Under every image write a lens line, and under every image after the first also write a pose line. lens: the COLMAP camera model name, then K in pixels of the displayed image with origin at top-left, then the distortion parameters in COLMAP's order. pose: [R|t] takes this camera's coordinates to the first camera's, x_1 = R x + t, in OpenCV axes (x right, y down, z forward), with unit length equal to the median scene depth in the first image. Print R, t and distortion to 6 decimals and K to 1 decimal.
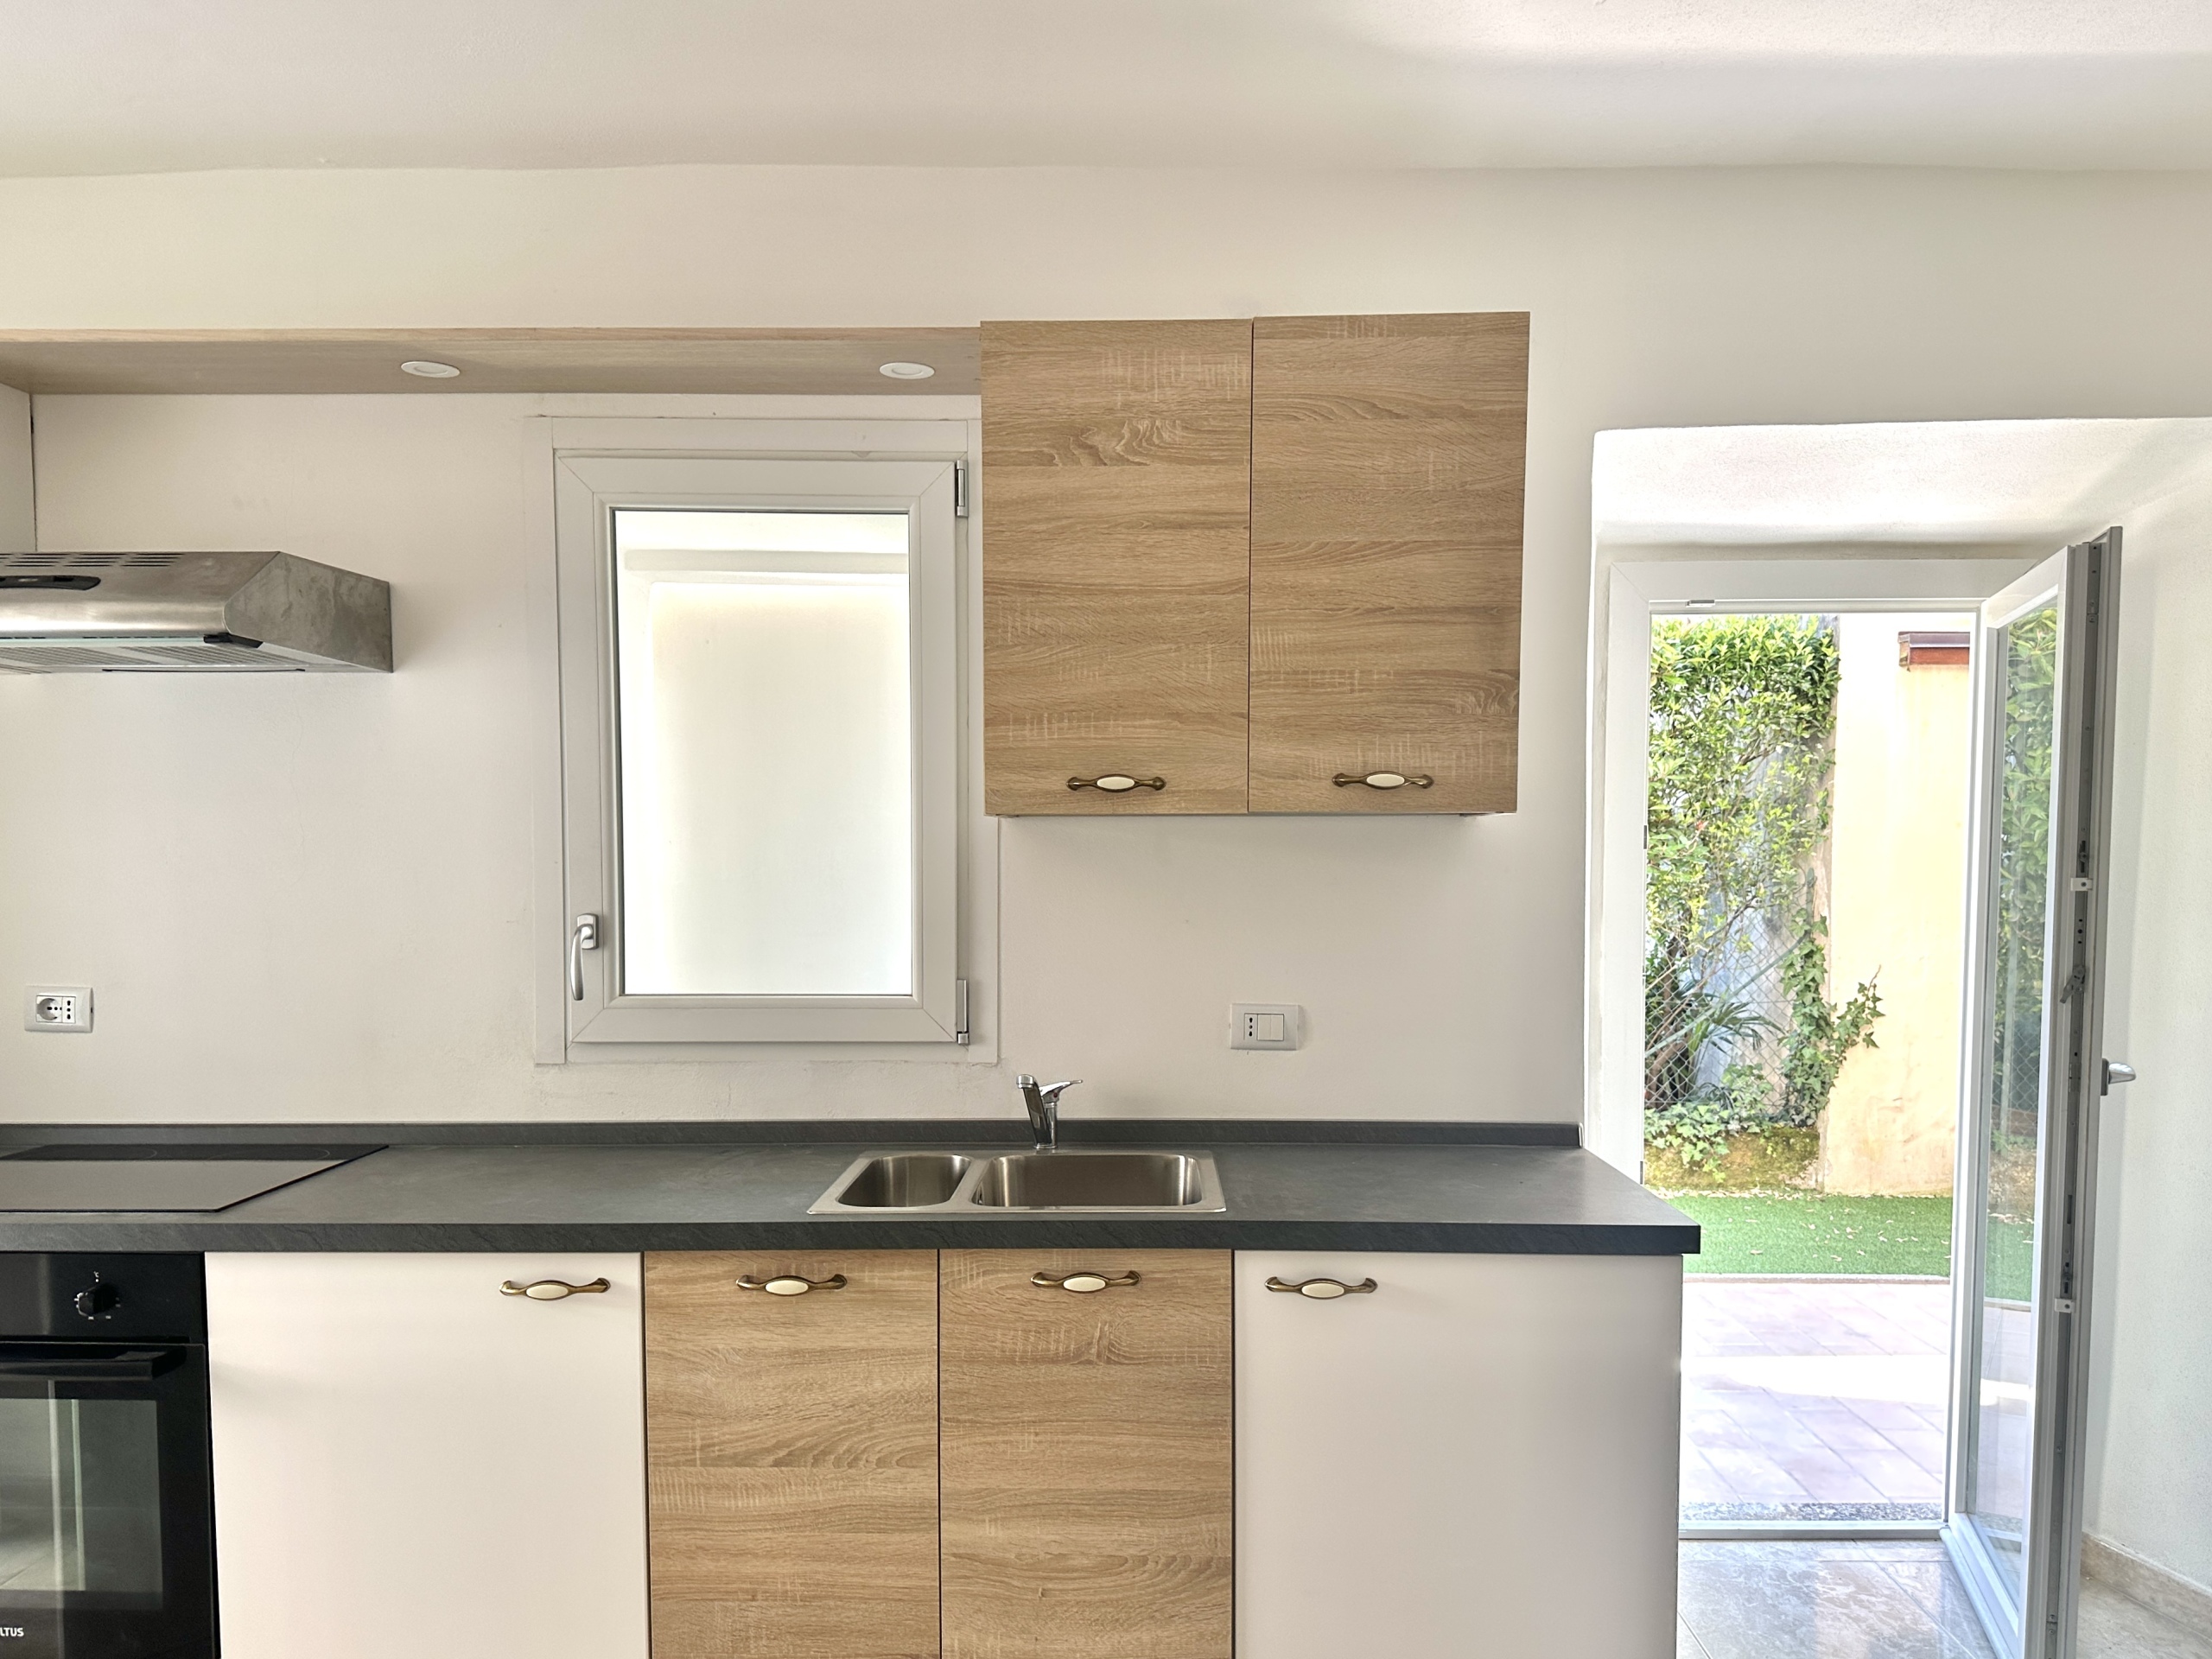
lens RADIAL K [[1570.3, 0, 1081.2], [0, 1570.3, 958.3], [0, 0, 1]] dist [0.035801, -0.044053]
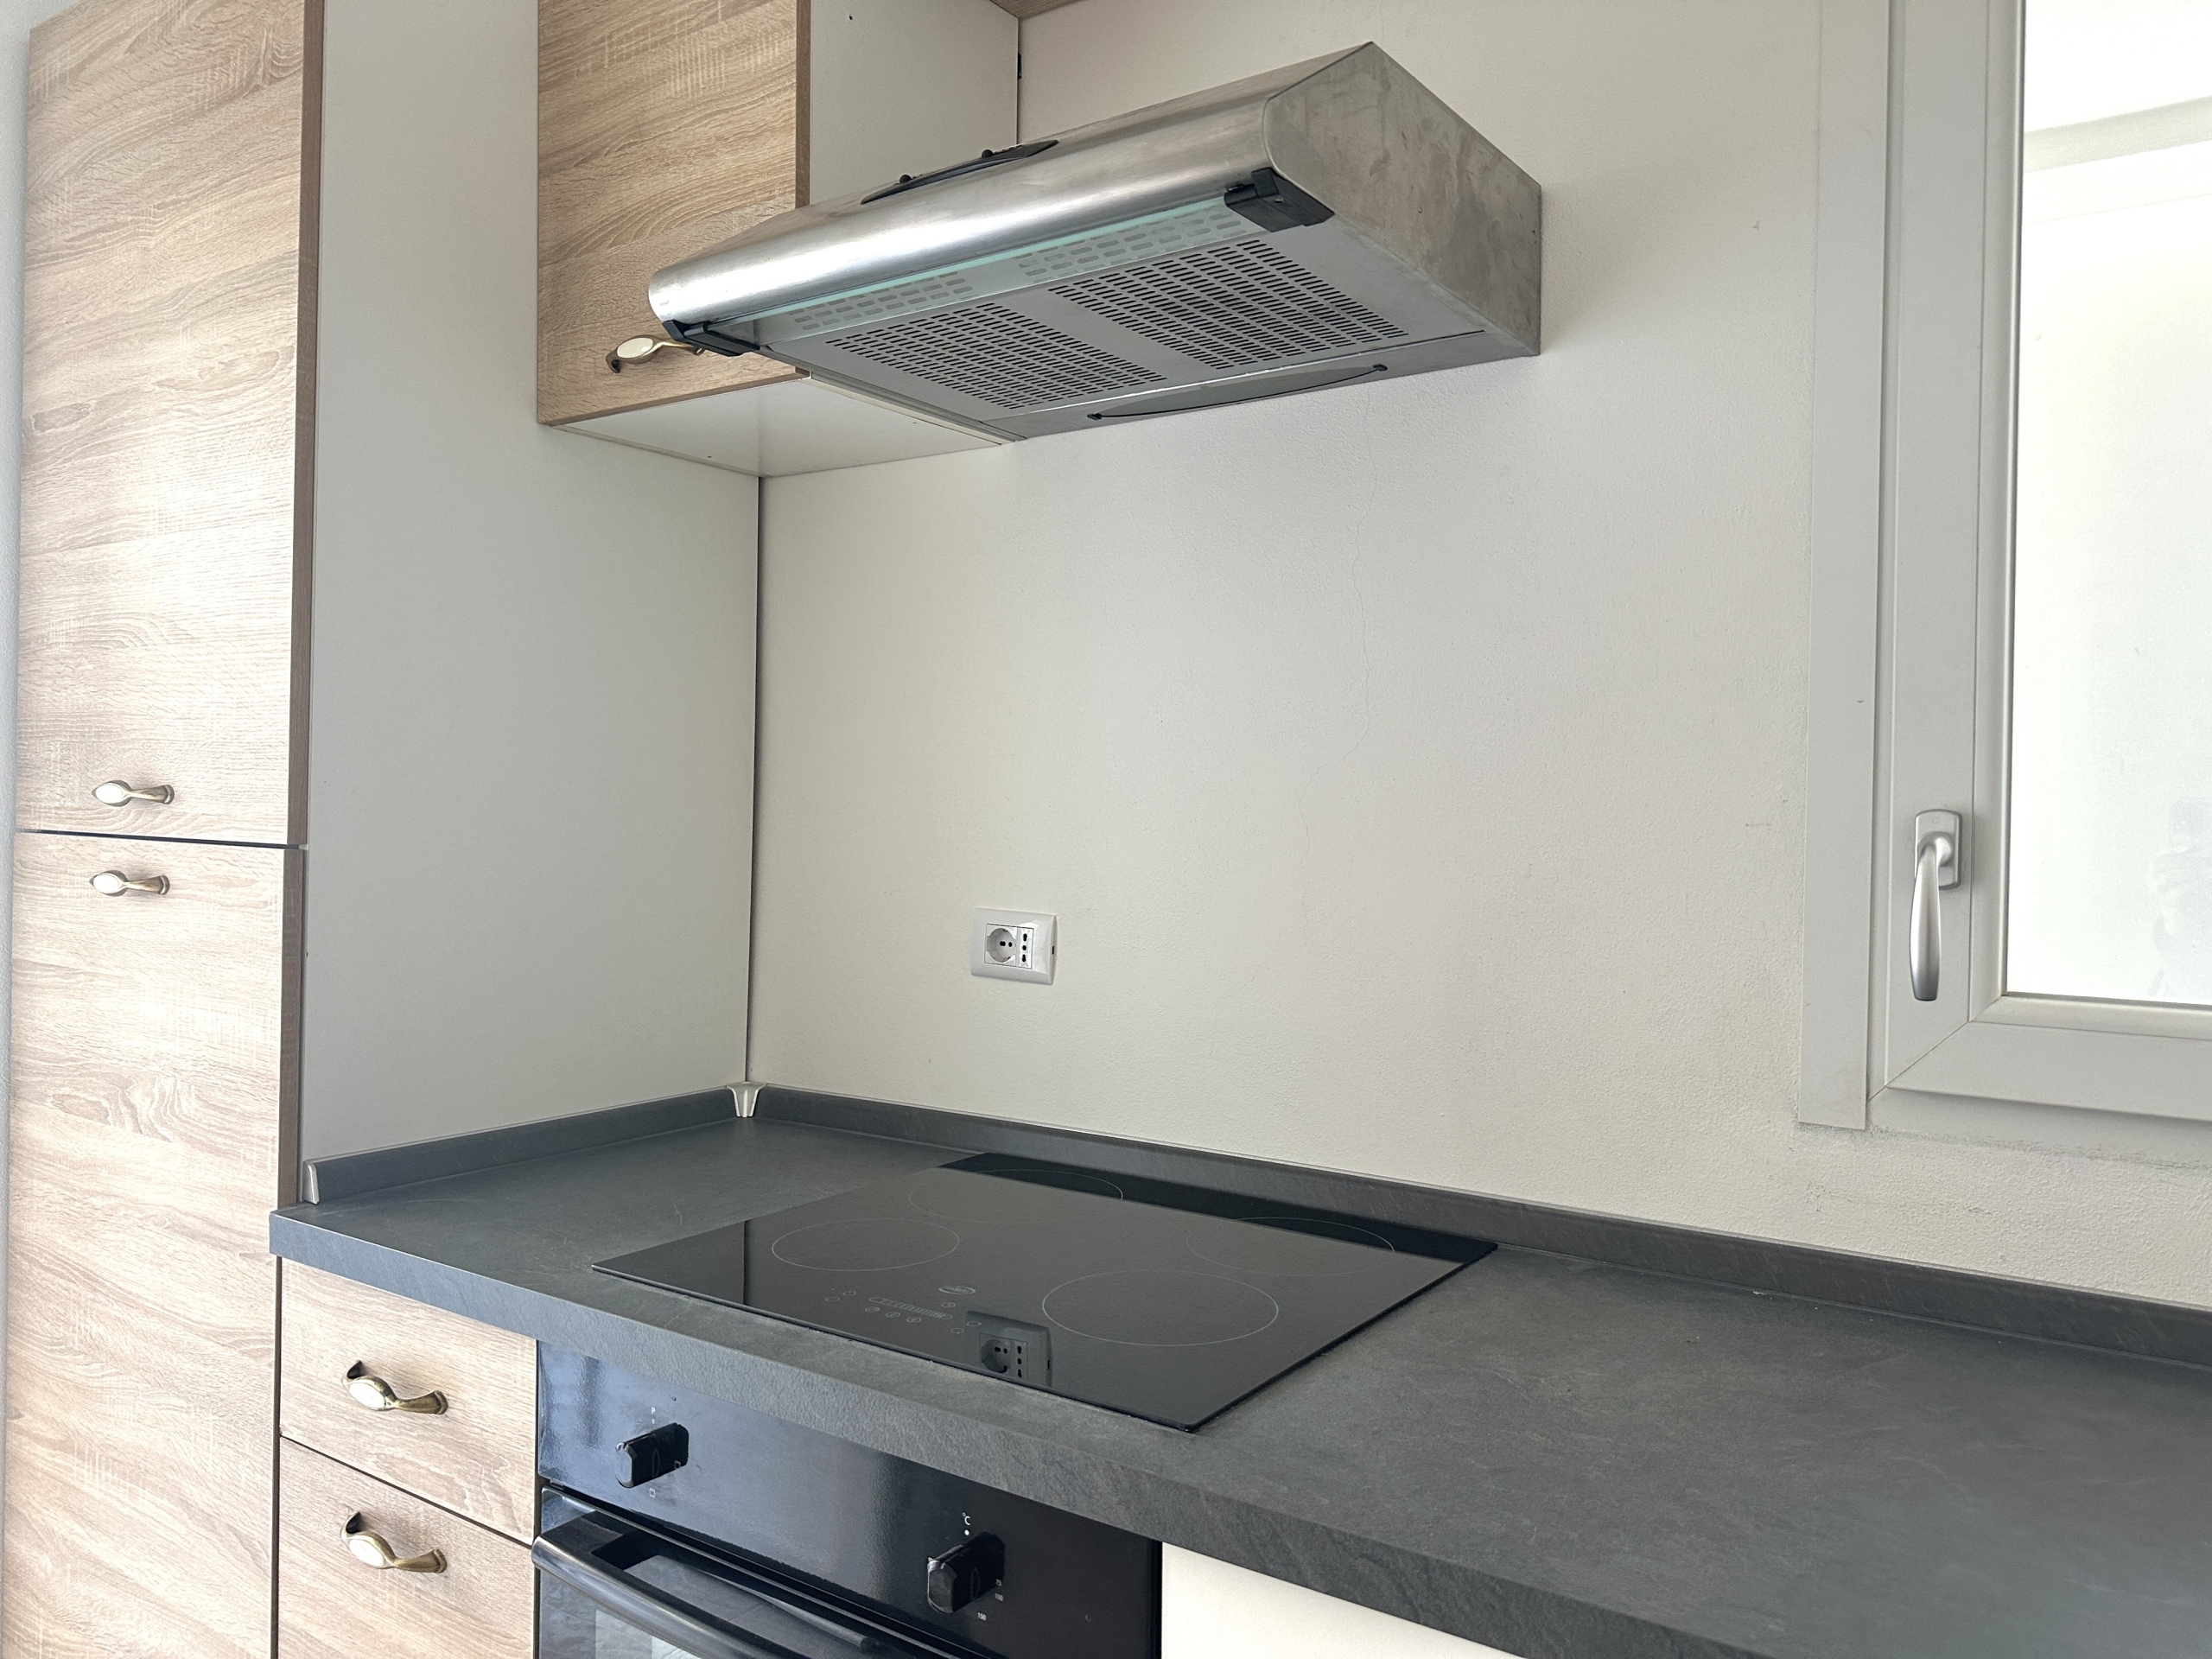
lens RADIAL K [[1584.4, 0, 1105.9], [0, 1584.4, 821.7], [0, 0, 1]] dist [0.034658, -0.069795]
pose [[0.832126, 0.018808, -0.554267, -0.309495], [-0.047685, 0.998150, -0.037721, 0.004531], [0.552532, 0.057819, 0.831483, 0.580609]]
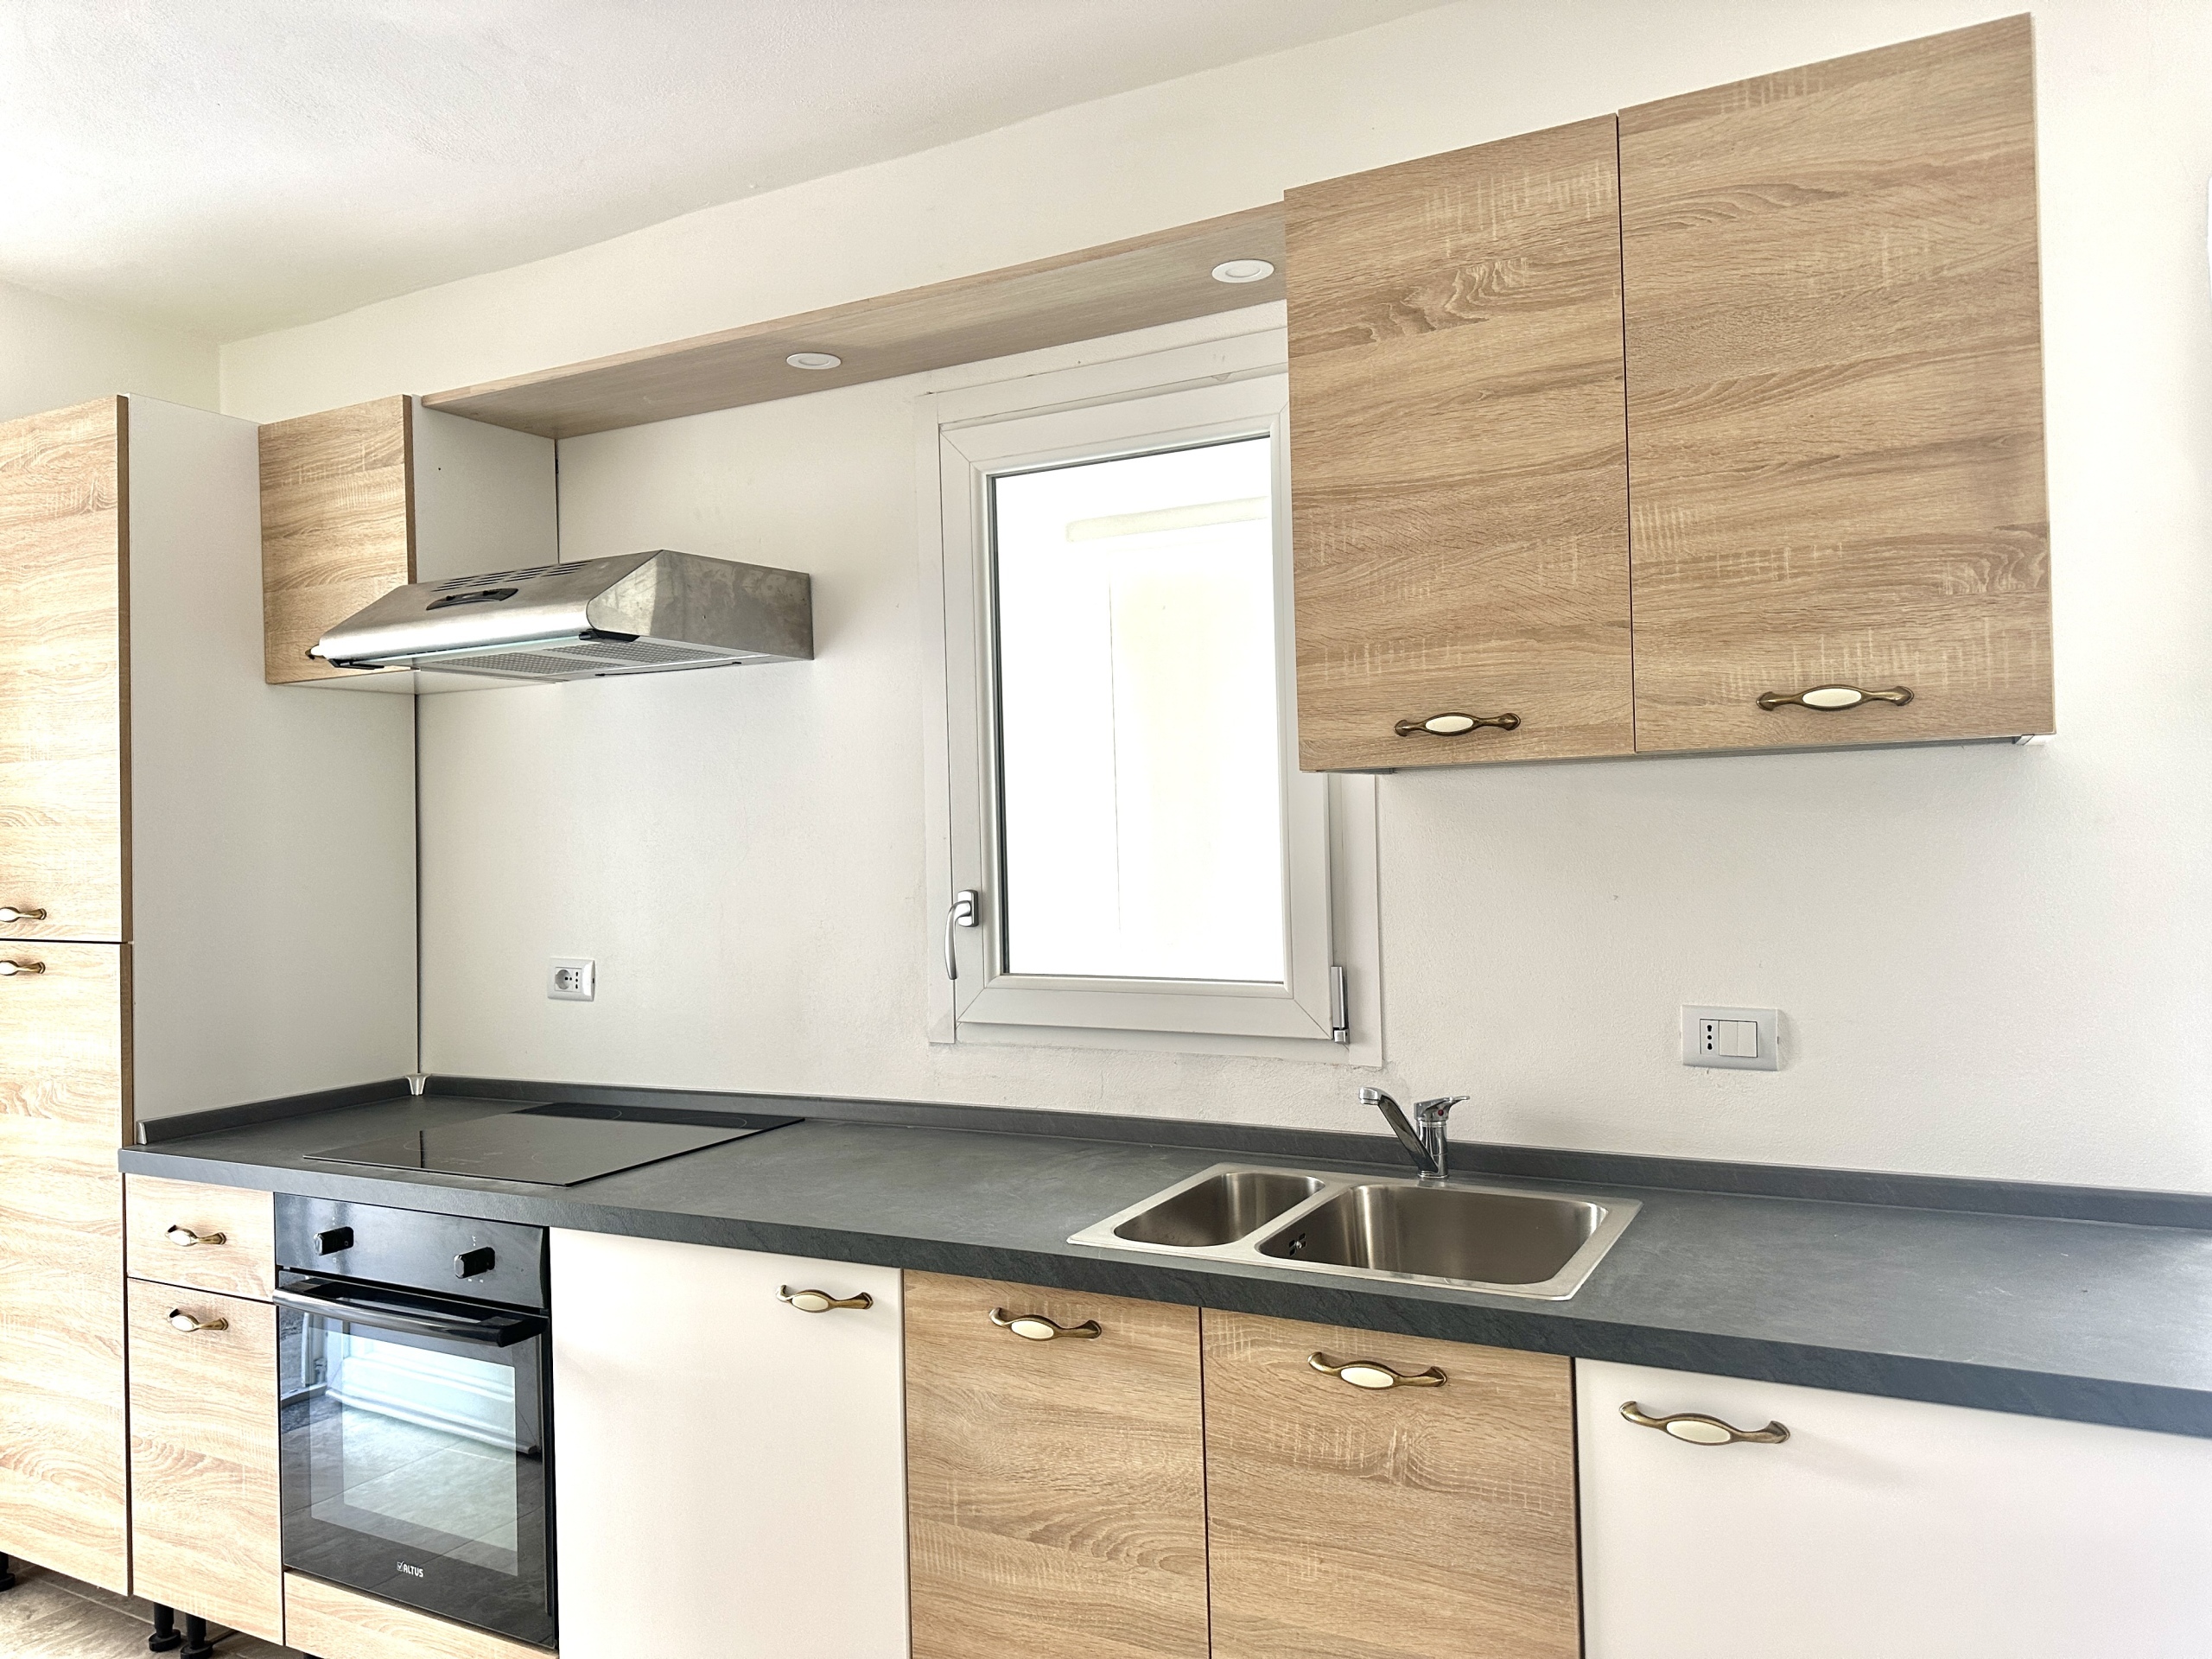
lens RADIAL K [[1520.9, 0, 1081.9], [0, 1520.9, 830.0], [0, 0, 1]] dist [0.049952, -0.083638]
pose [[0.893980, -0.024801, -0.447420, 0.198439], [-0.002849, 0.998133, -0.061019, -0.010537], [0.448098, 0.055825, 0.892240, 0.236988]]
